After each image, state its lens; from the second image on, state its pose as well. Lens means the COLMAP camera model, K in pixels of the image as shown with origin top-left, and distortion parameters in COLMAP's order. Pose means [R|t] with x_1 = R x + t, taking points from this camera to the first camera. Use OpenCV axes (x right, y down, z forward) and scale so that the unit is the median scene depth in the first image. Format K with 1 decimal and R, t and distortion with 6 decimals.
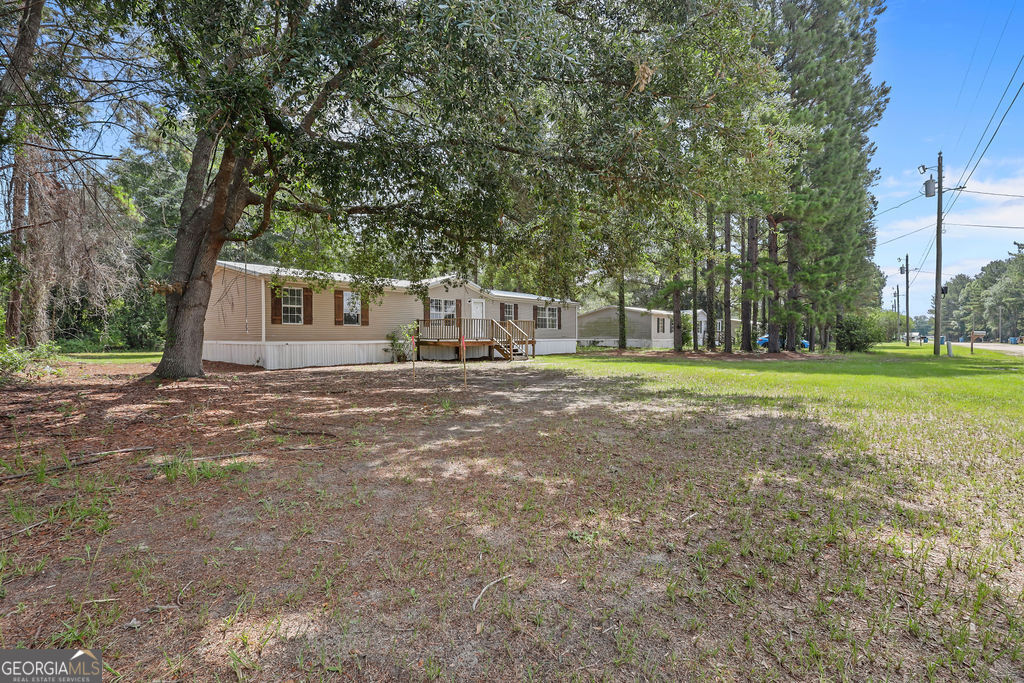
lens RADIAL K [[478.4, 0, 511.7], [0, 478.4, 349.9], [0, 0, 1]] dist [-0.001694, -0.000335]
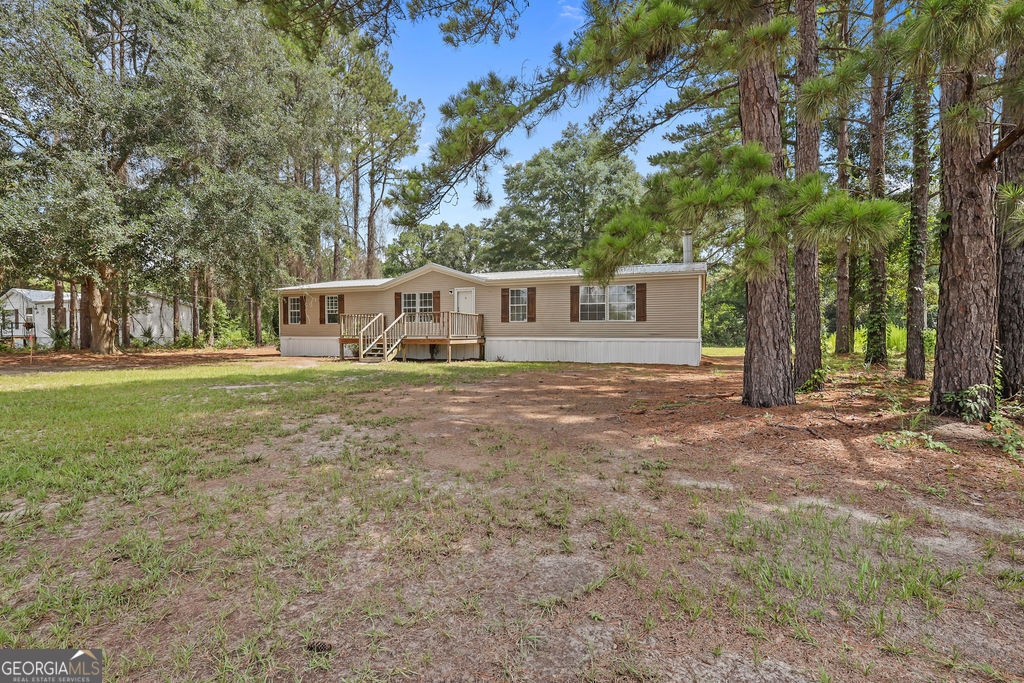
lens RADIAL K [[478.4, 0, 511.7], [0, 478.4, 349.9], [0, 0, 1]] dist [-0.001694, -0.000335]
pose [[0.308170, 0.036215, -0.950642, 0.738521], [-0.028258, 0.999183, 0.028904, -0.025720], [0.950912, 0.017956, 0.308941, 0.823098]]
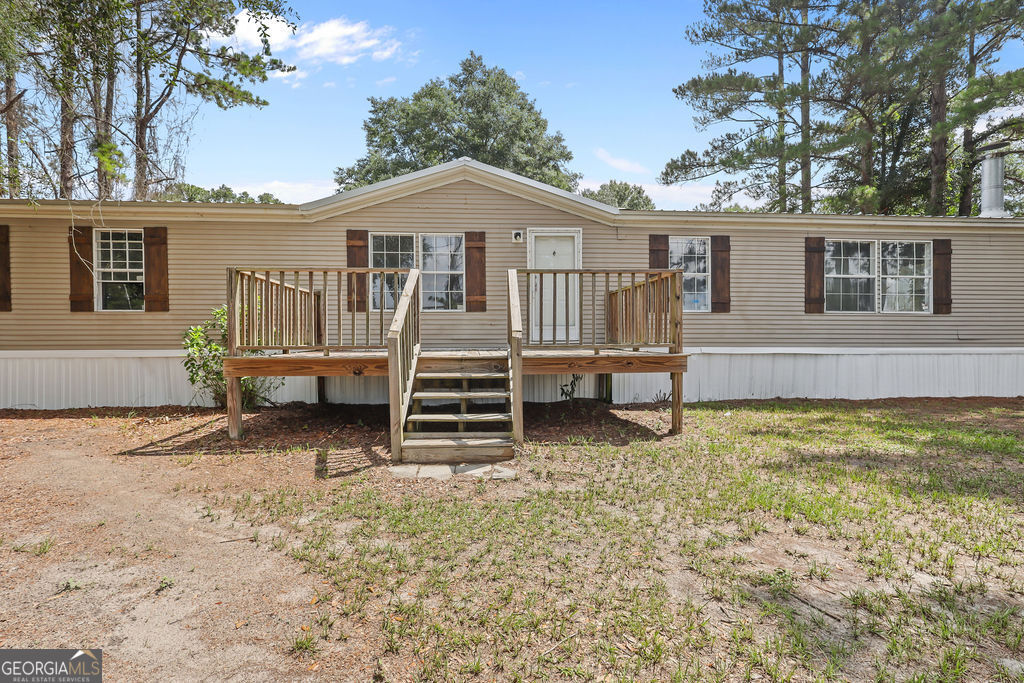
lens RADIAL K [[478.4, 0, 511.7], [0, 478.4, 349.9], [0, 0, 1]] dist [-0.001694, -0.000335]
pose [[0.699790, 0.018988, -0.714096, 0.152573], [-0.022232, 0.999741, 0.004797, -0.020707], [0.714003, 0.012519, 0.700031, 0.739721]]
